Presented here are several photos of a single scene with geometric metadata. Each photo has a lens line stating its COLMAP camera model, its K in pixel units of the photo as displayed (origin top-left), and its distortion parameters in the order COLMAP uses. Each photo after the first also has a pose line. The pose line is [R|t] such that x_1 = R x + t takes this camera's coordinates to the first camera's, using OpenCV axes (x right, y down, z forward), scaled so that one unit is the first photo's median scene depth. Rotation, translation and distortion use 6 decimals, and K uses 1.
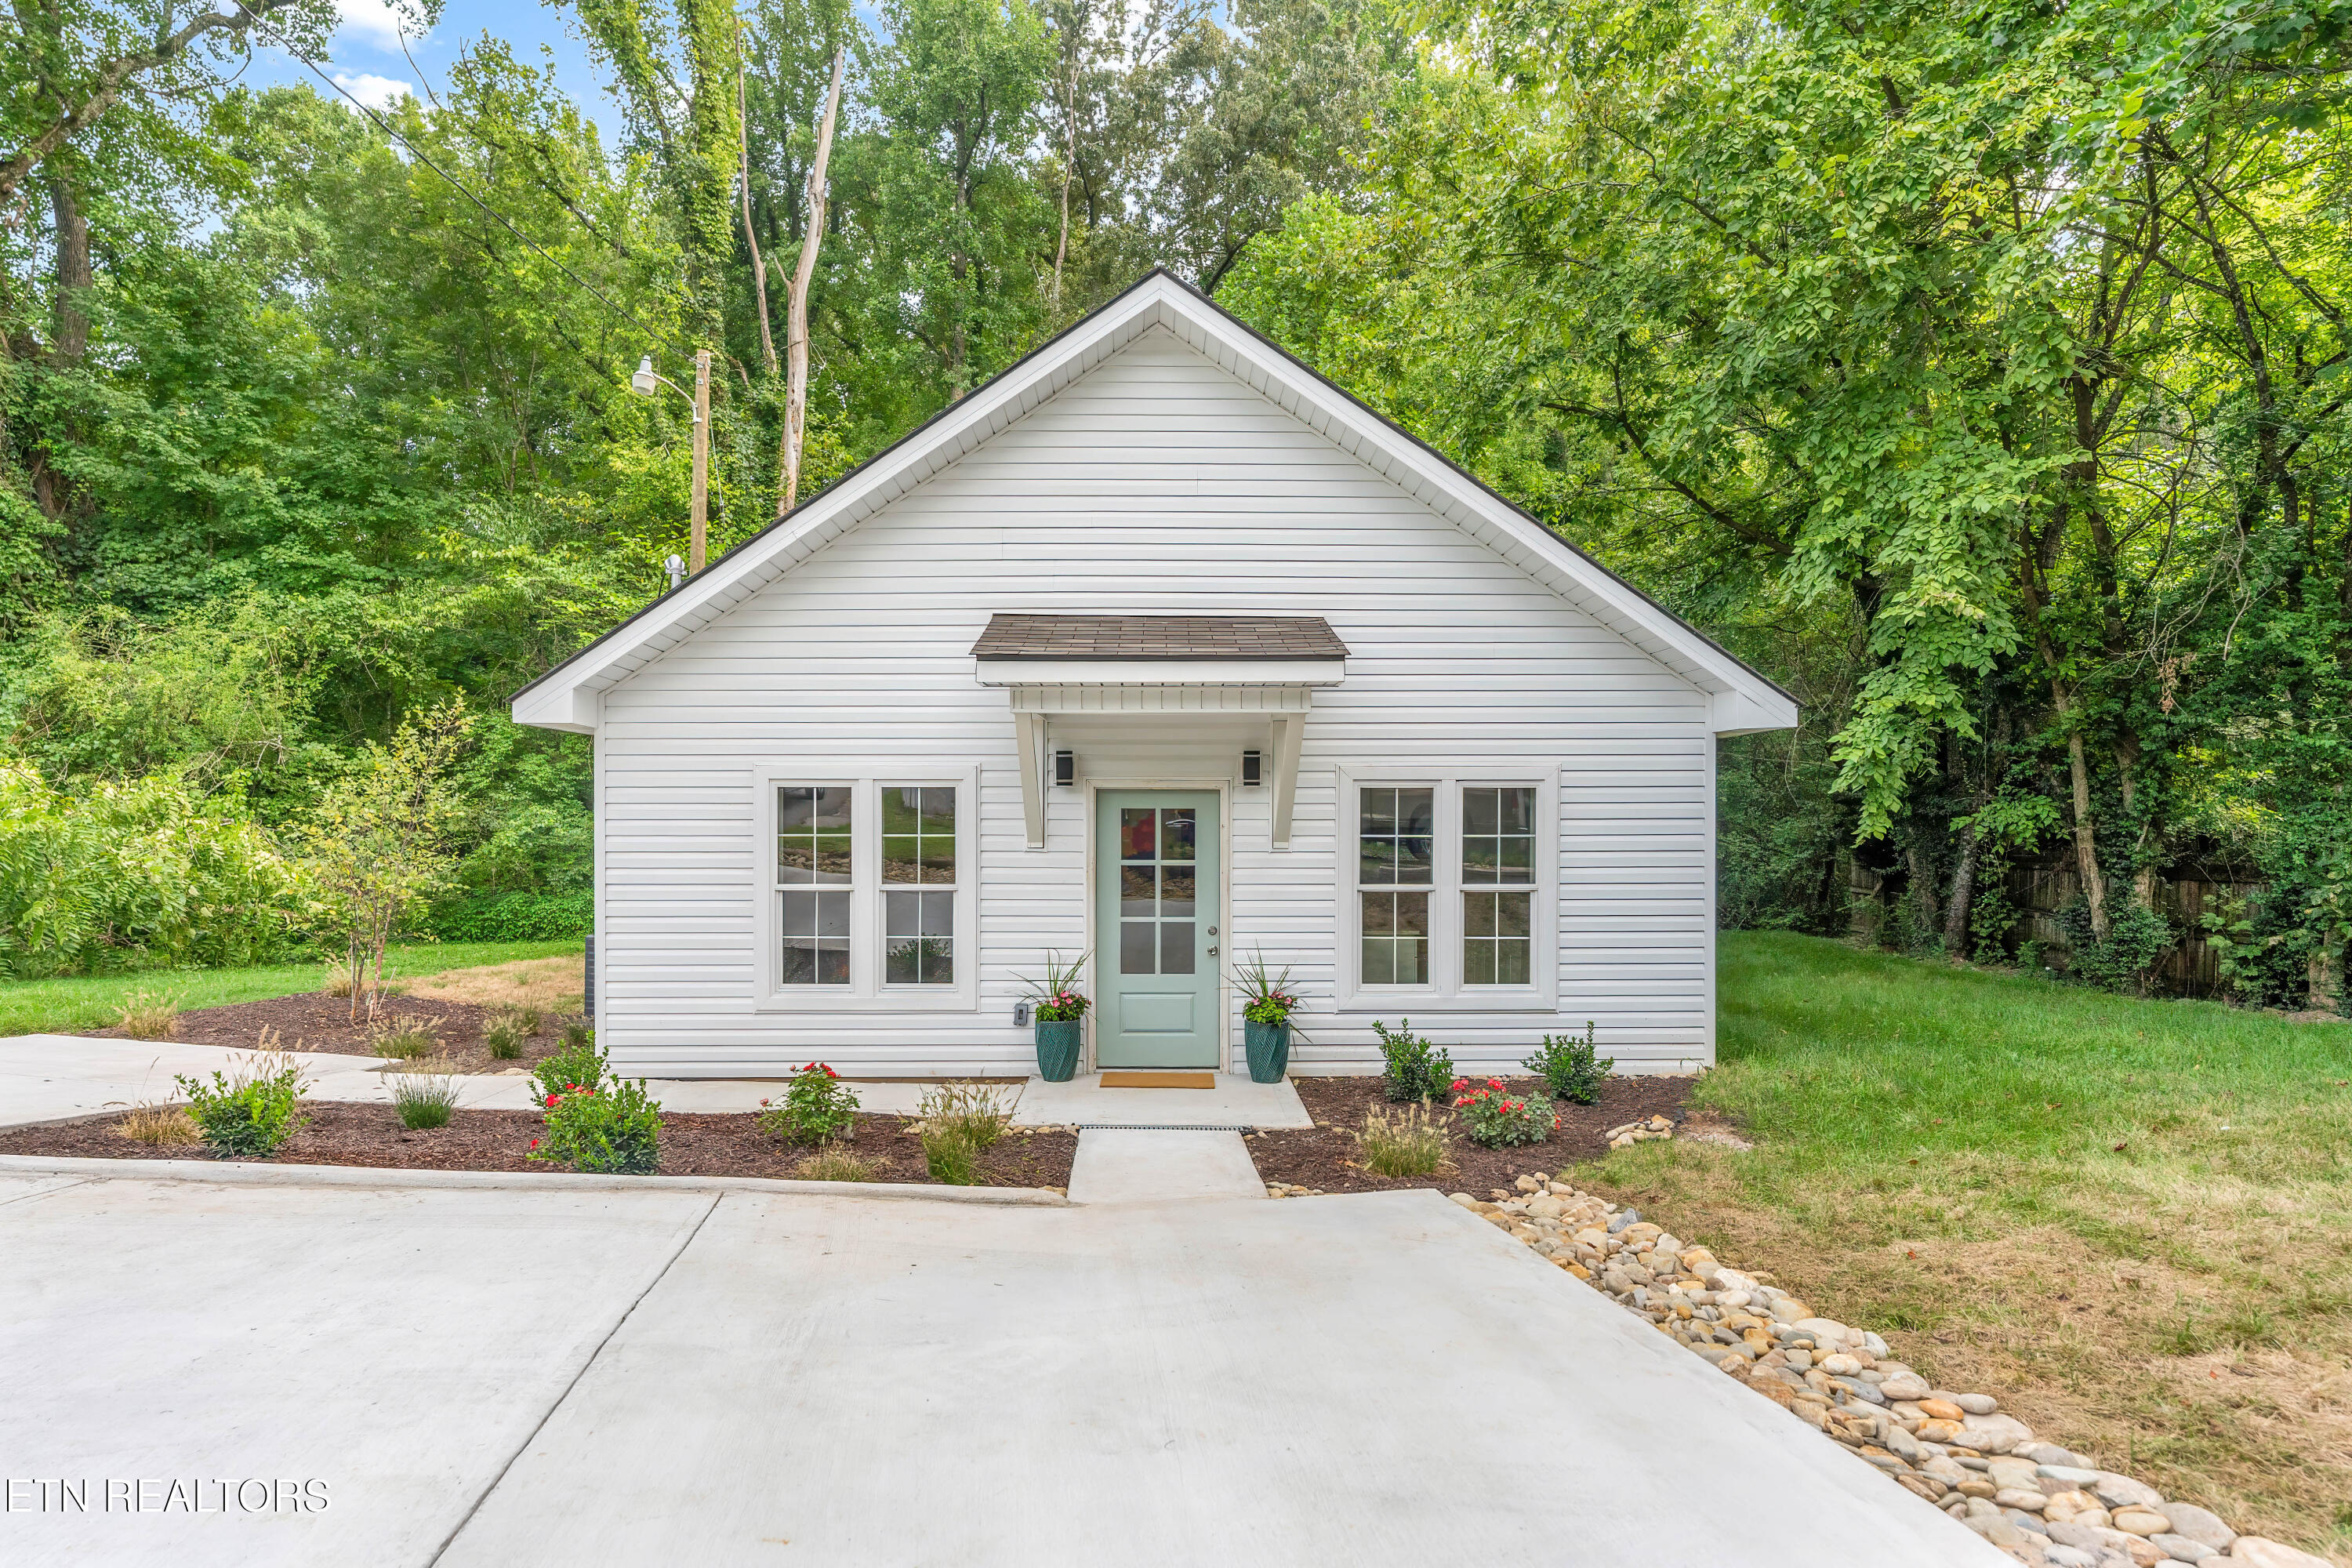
lens RADIAL K [[1182.1, 0, 1164.2], [0, 1182.1, 827.7], [0, 0, 1]] dist [0.004996, -0.000140]
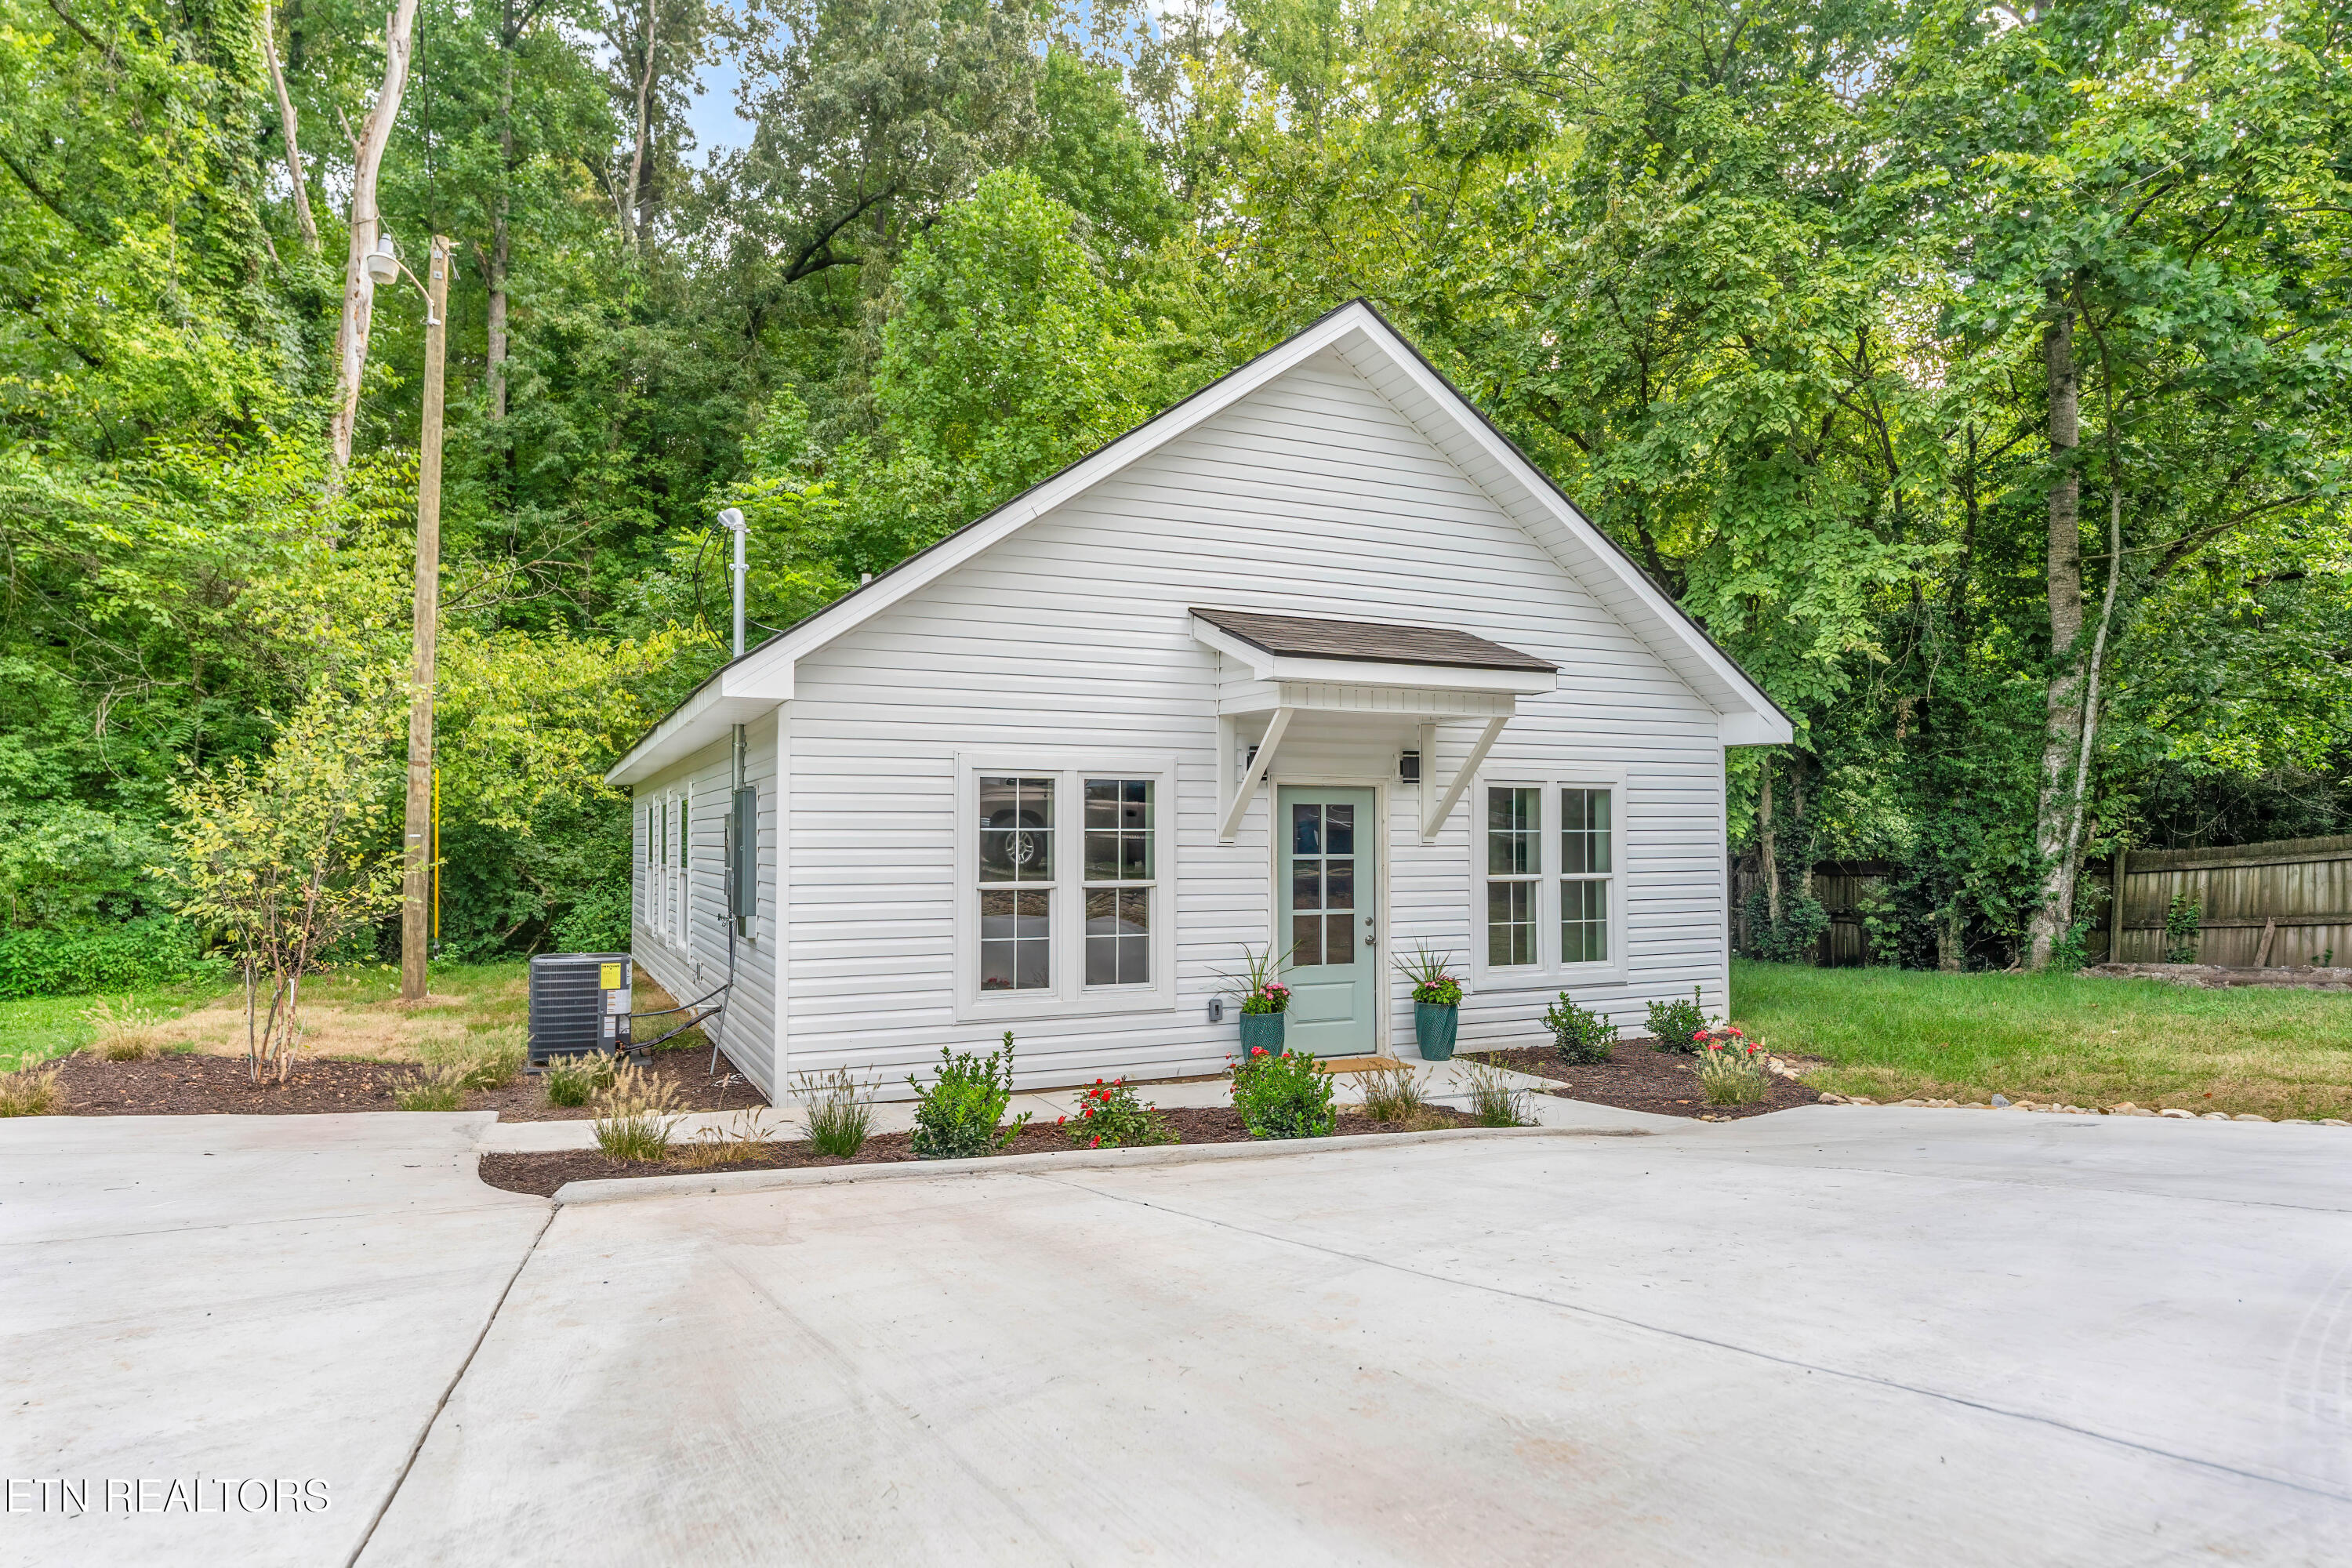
lens RADIAL K [[1328.1, 0, 1177.5], [0, 1328.1, 782.4], [0, 0, 1]] dist [-0.000754, 0.000508]
pose [[0.914245, 0.015934, 0.404849, -0.591872], [0.003753, 0.998850, -0.047789, 0.019943], [-0.405145, 0.045210, 0.913134, -0.008446]]
